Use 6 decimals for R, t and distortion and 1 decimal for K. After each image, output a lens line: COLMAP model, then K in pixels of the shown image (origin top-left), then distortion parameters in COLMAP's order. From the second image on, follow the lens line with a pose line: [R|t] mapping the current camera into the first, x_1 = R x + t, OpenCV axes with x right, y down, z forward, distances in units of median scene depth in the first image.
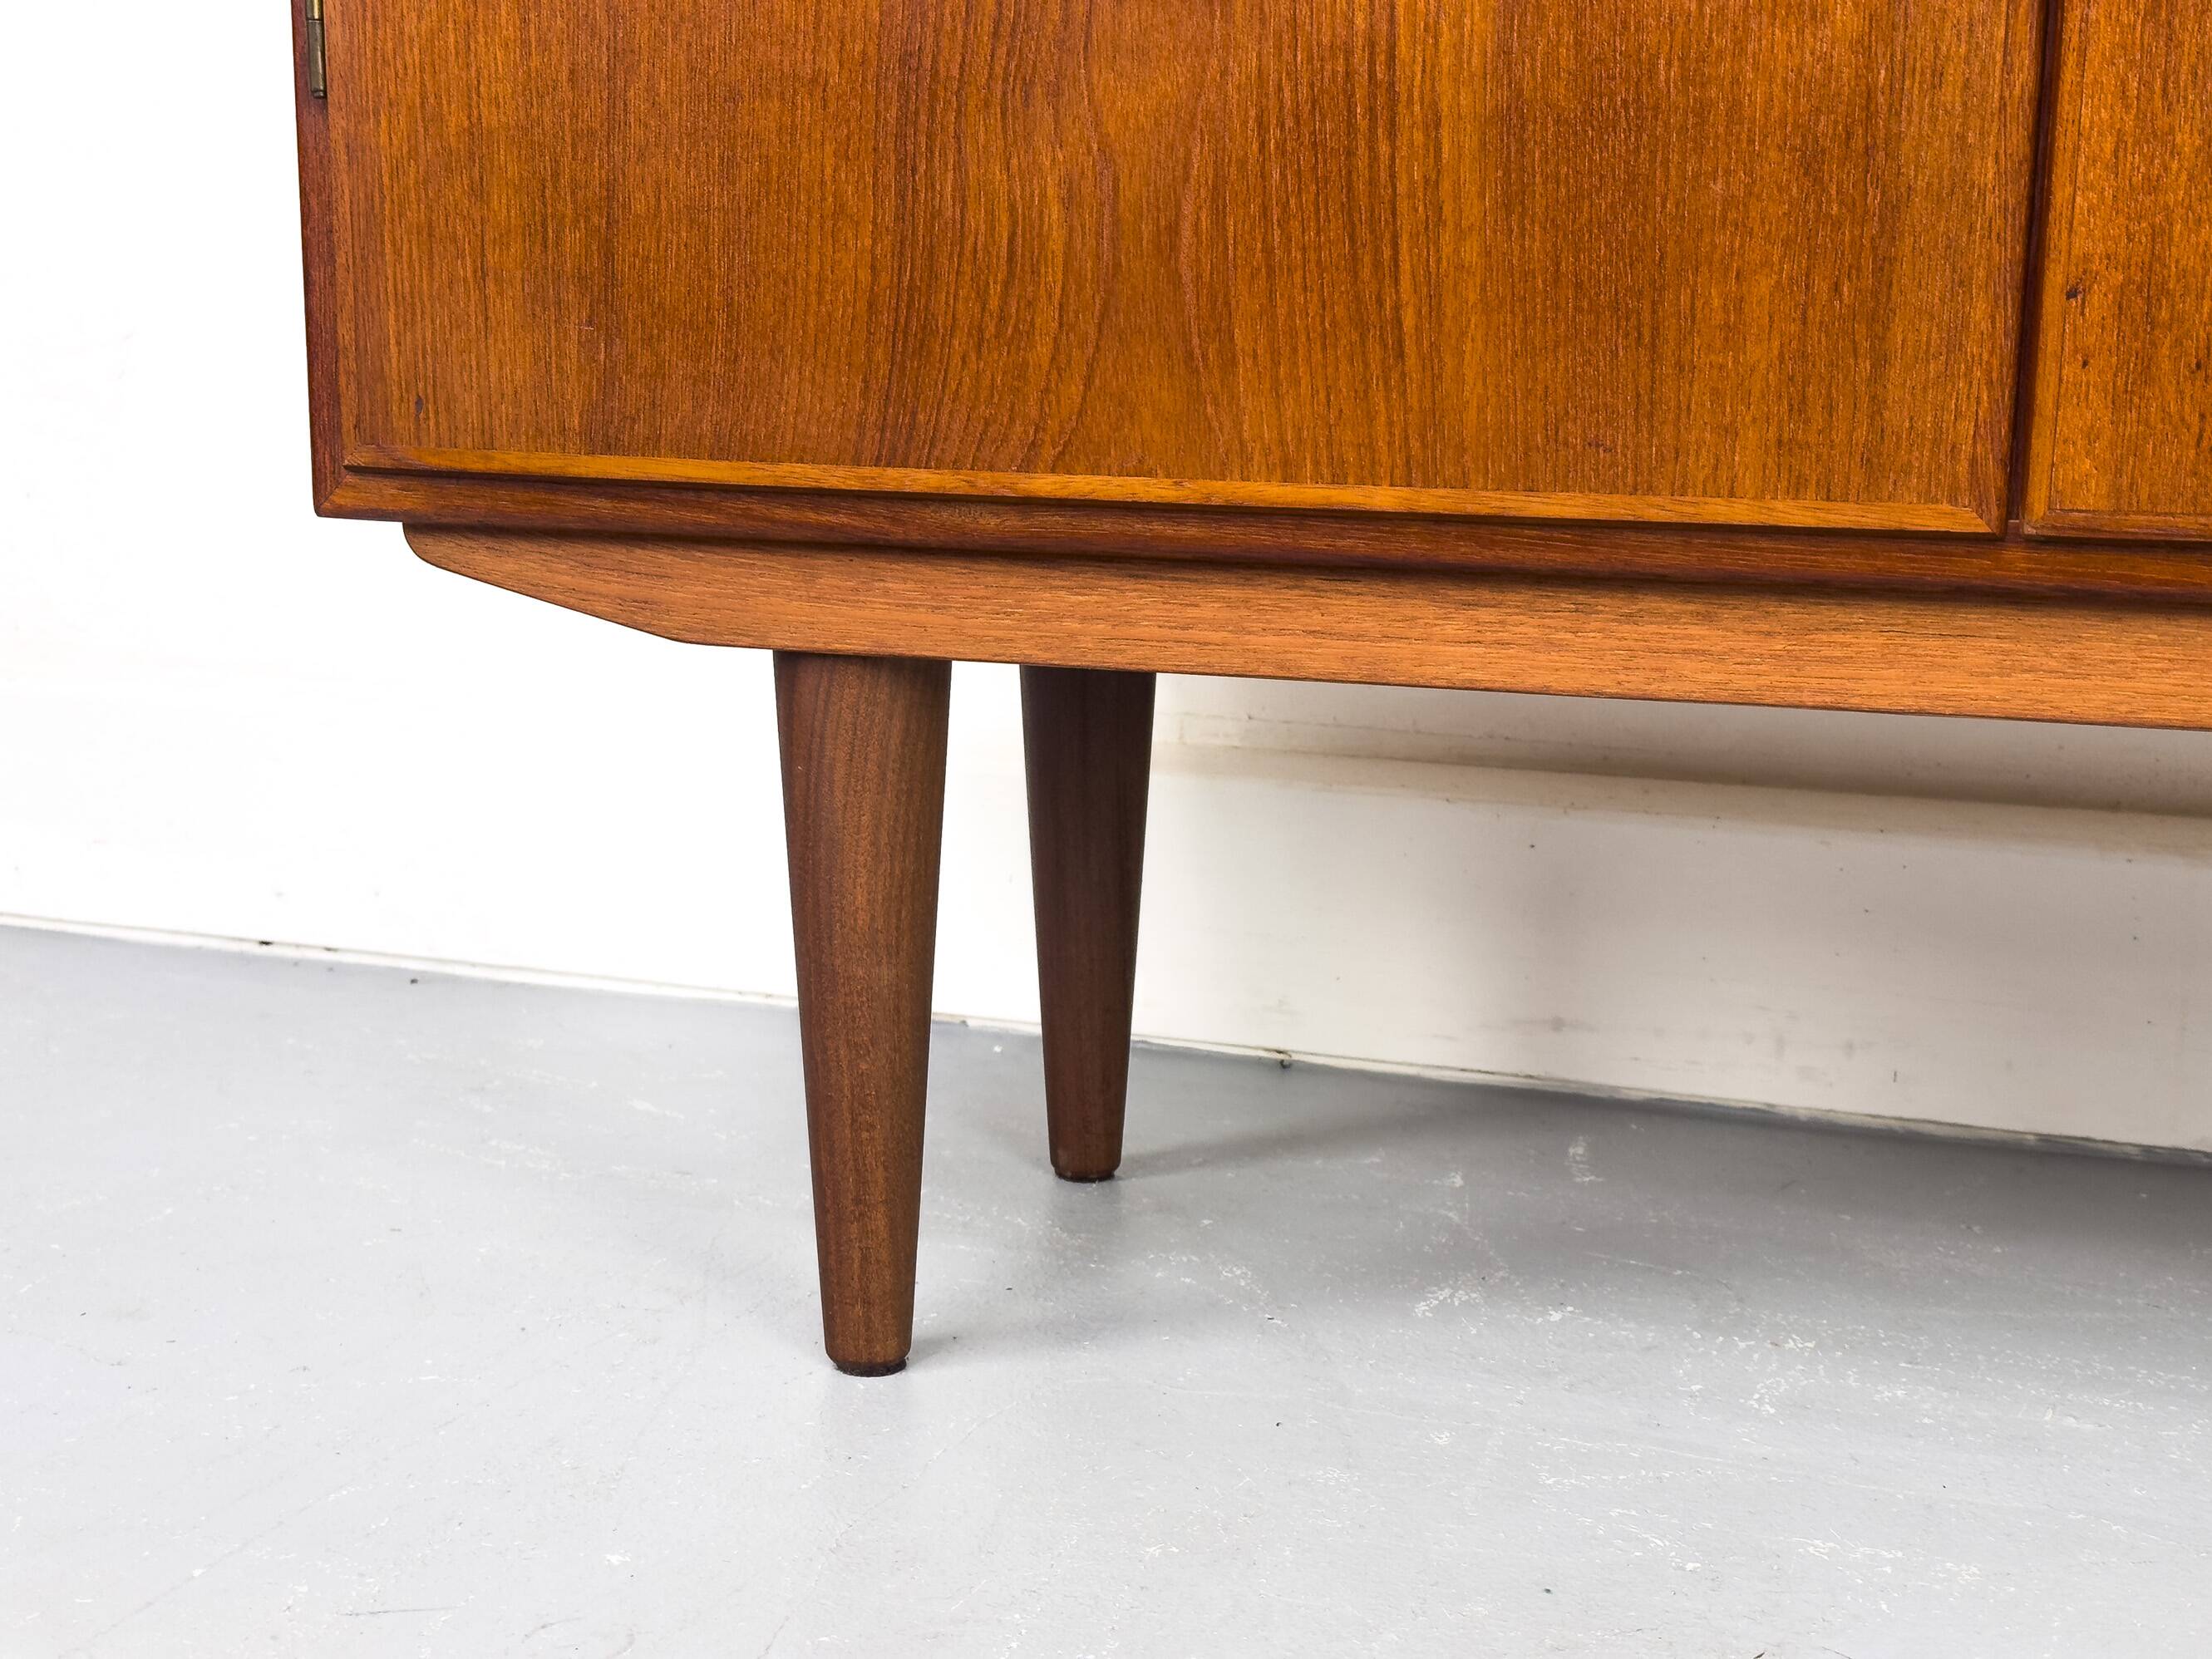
lens RADIAL K [[3079.9, 0, 1106.0], [0, 3079.9, 829.5], [0, 0, 1]] dist [0.145475, 0.008116]
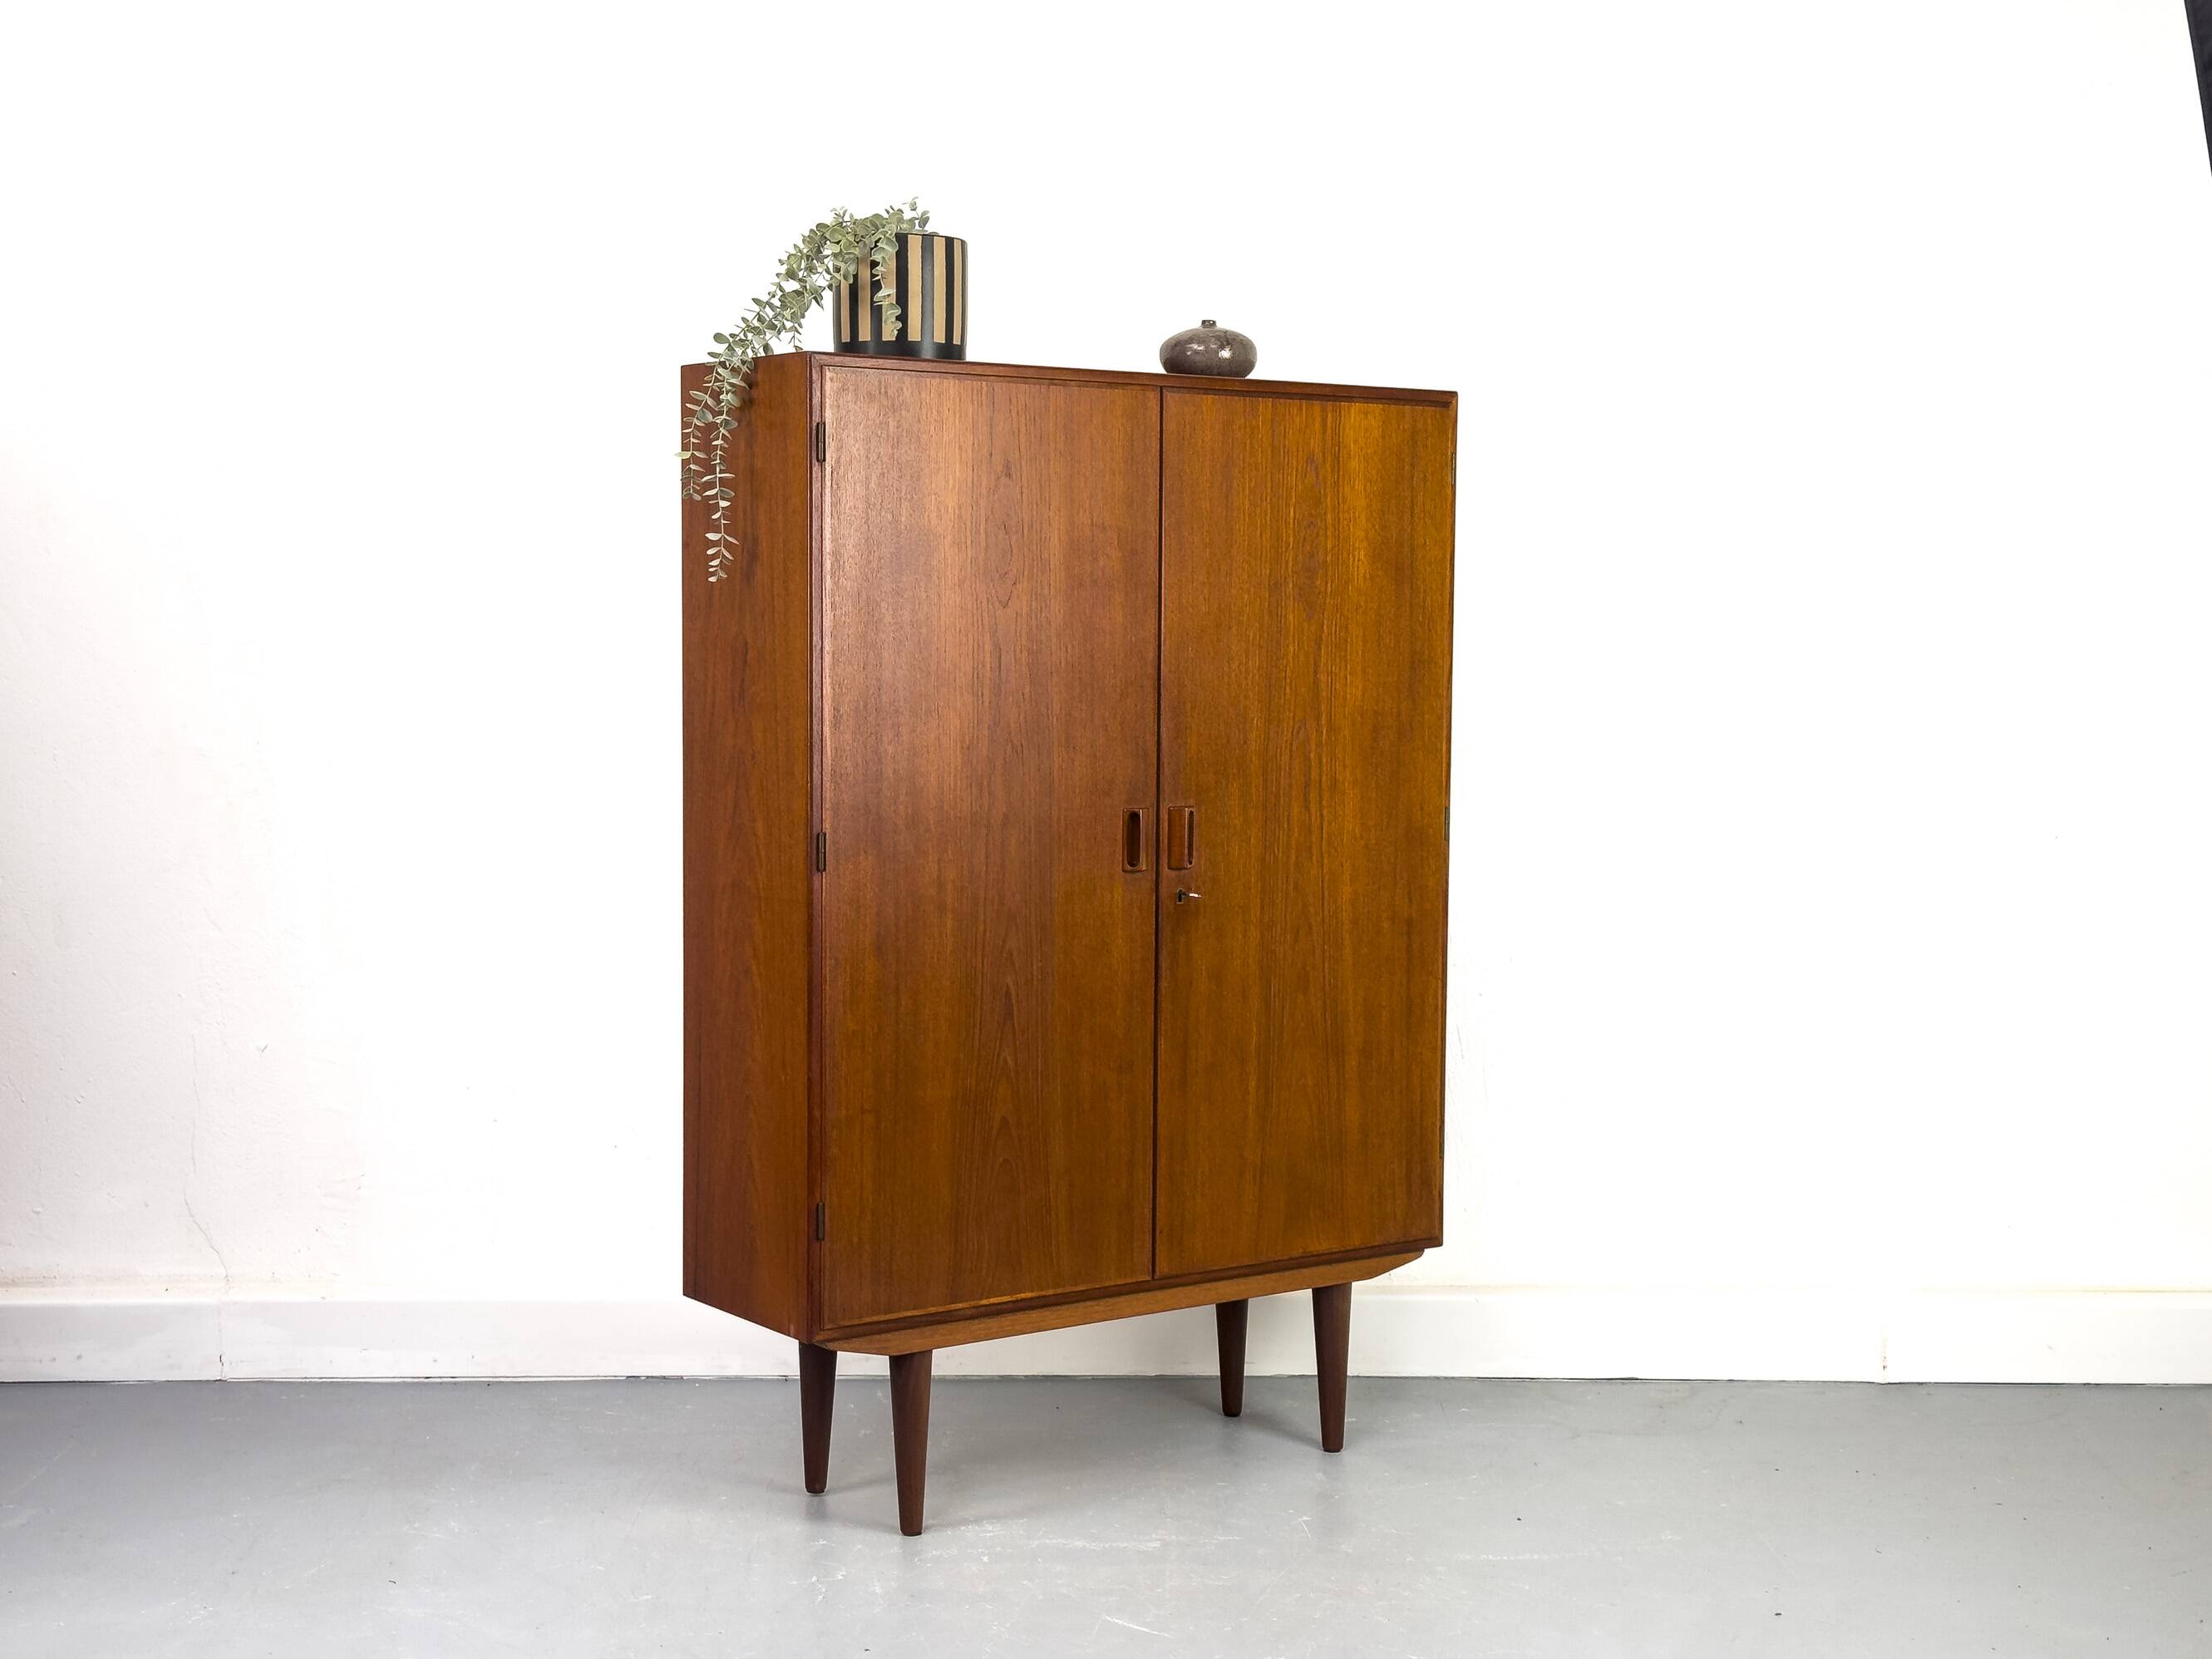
lens RADIAL K [[3079.9, 0, 1106.0], [0, 3079.9, 829.5], [0, 0, 1]] dist [0.145475, 0.008116]
pose [[0.574556, -0.070825, 0.815395, -3.447959], [0.146999, 0.988979, -0.017679, -0.671998], [-0.805156, 0.130020, 0.578635, -1.760058]]
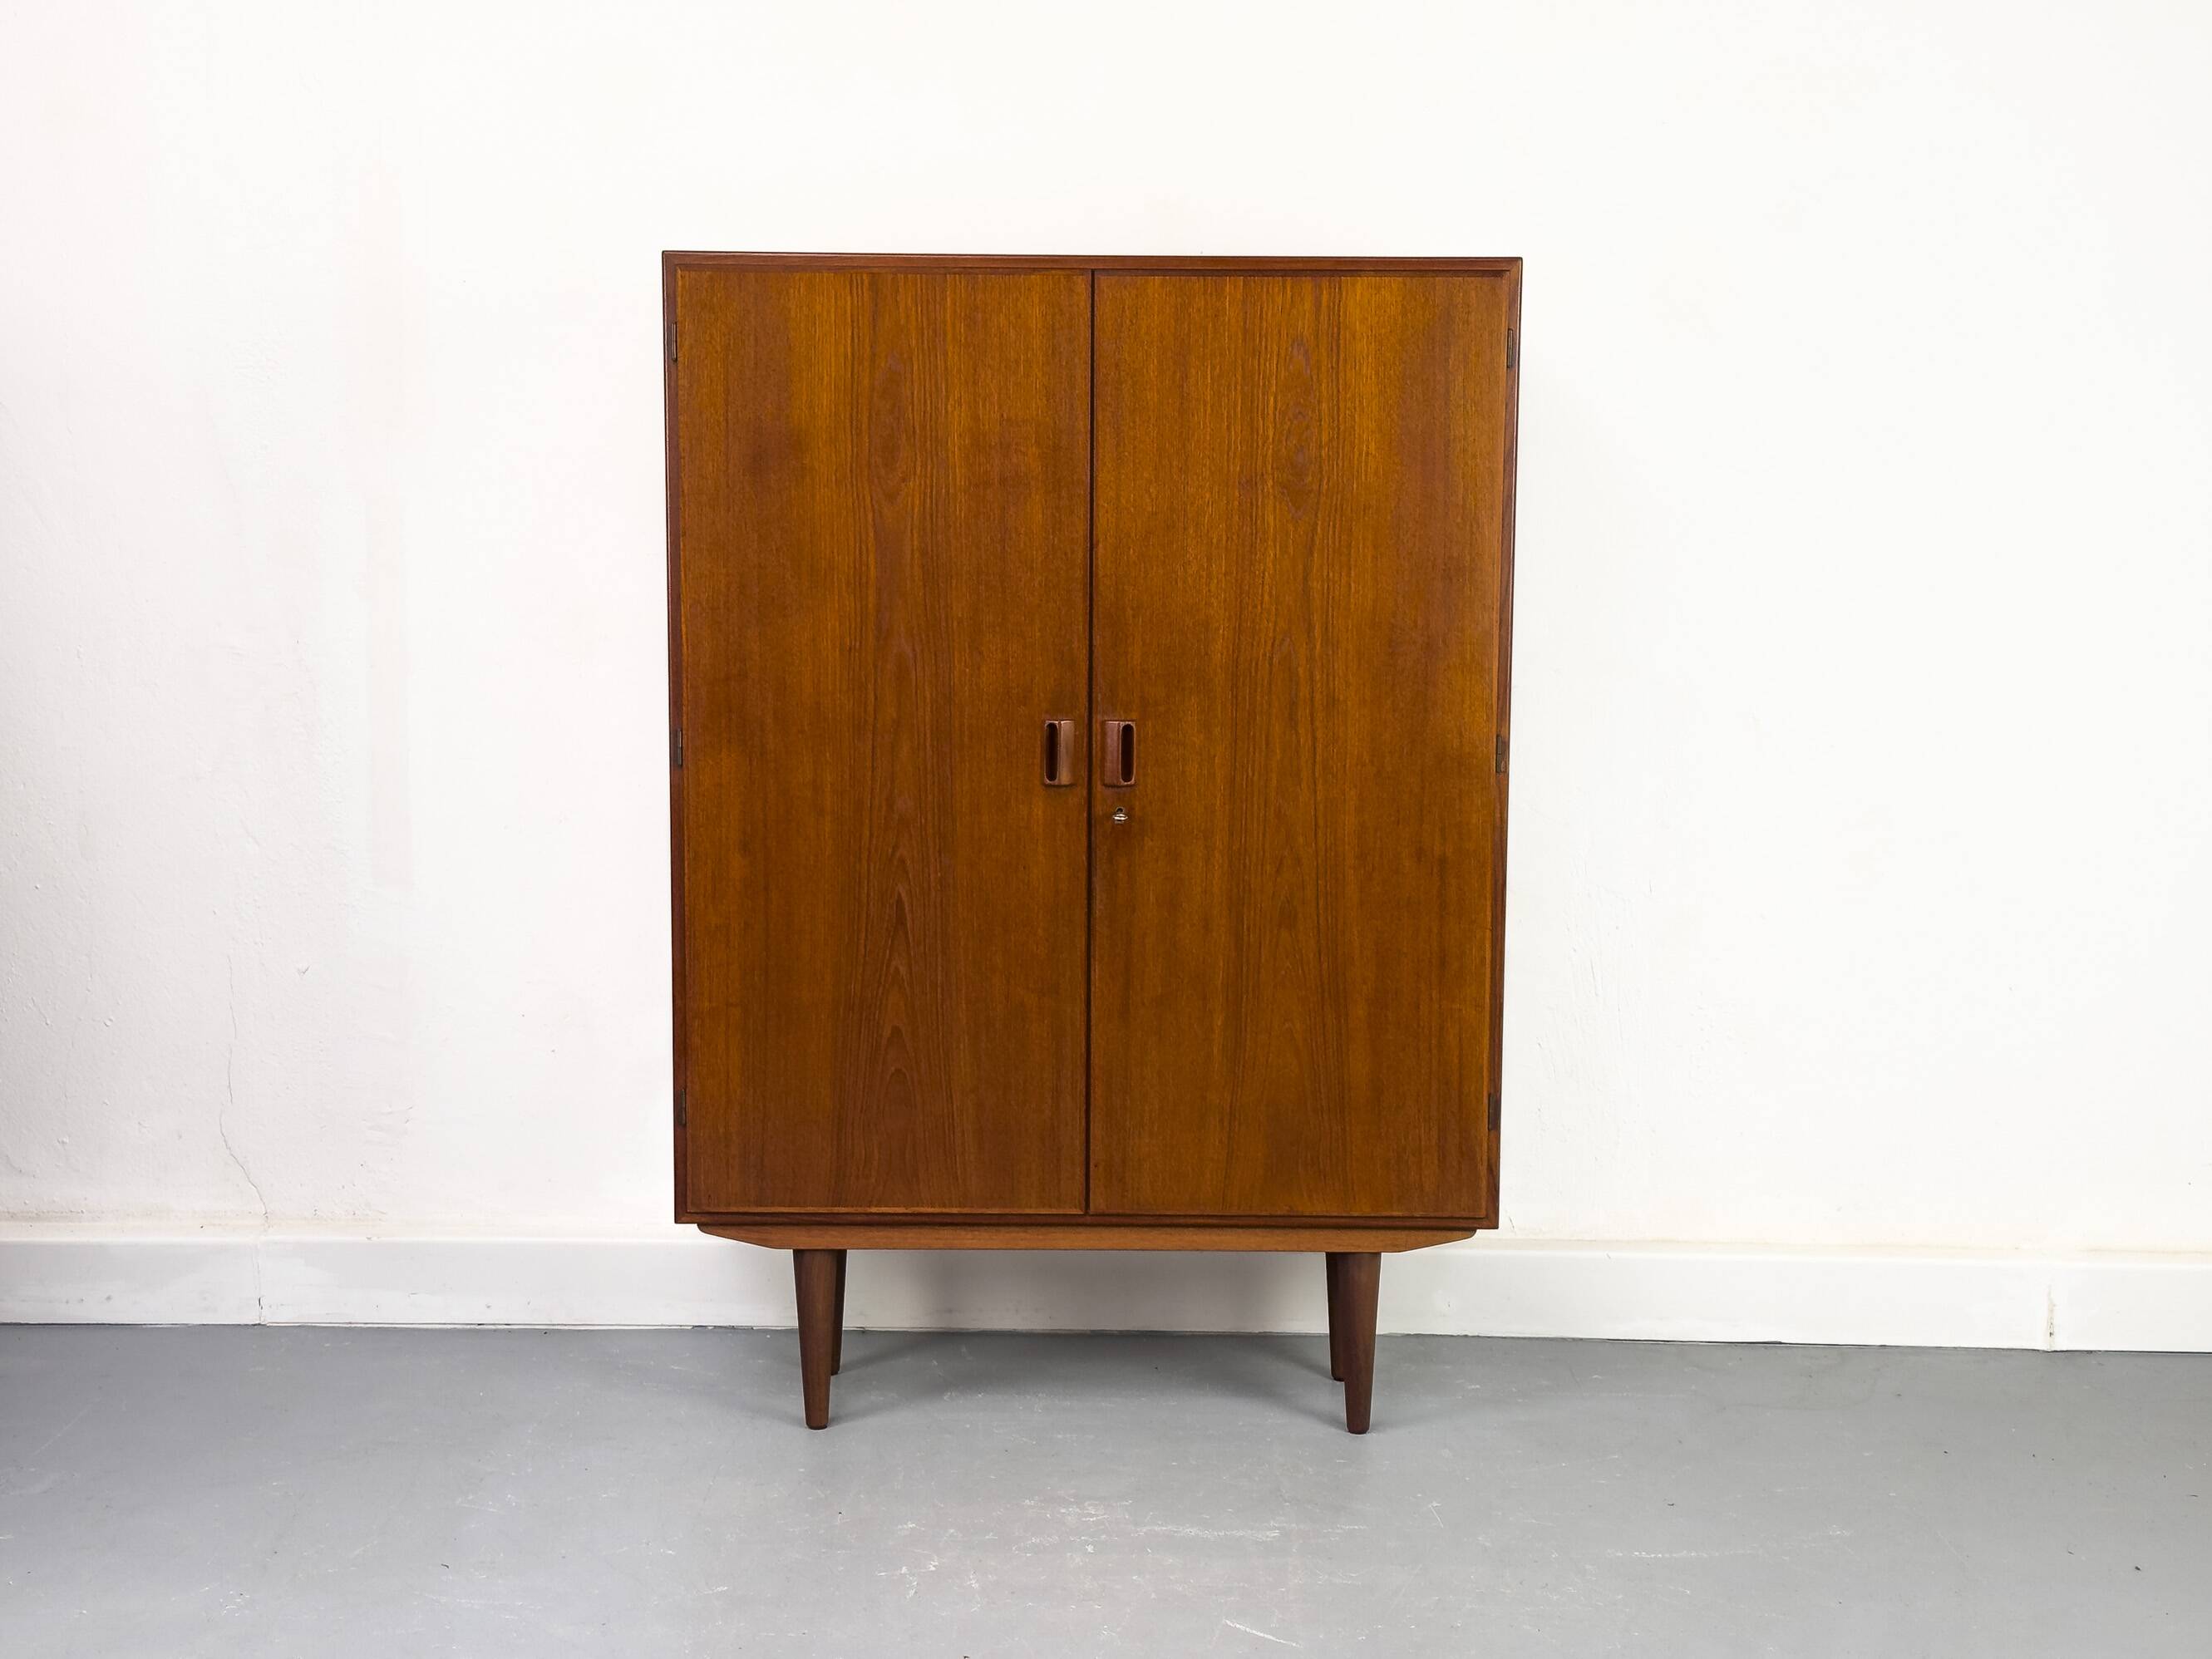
lens RADIAL K [[3079.9, 0, 1106.0], [0, 3079.9, 829.5], [0, 0, 1]] dist [0.145475, 0.008116]
pose [[0.944929, -0.048190, 0.323707, -1.091187], [0.066575, 0.996723, -0.045955, -0.423827], [-0.320431, 0.064975, 0.945041, -3.238655]]
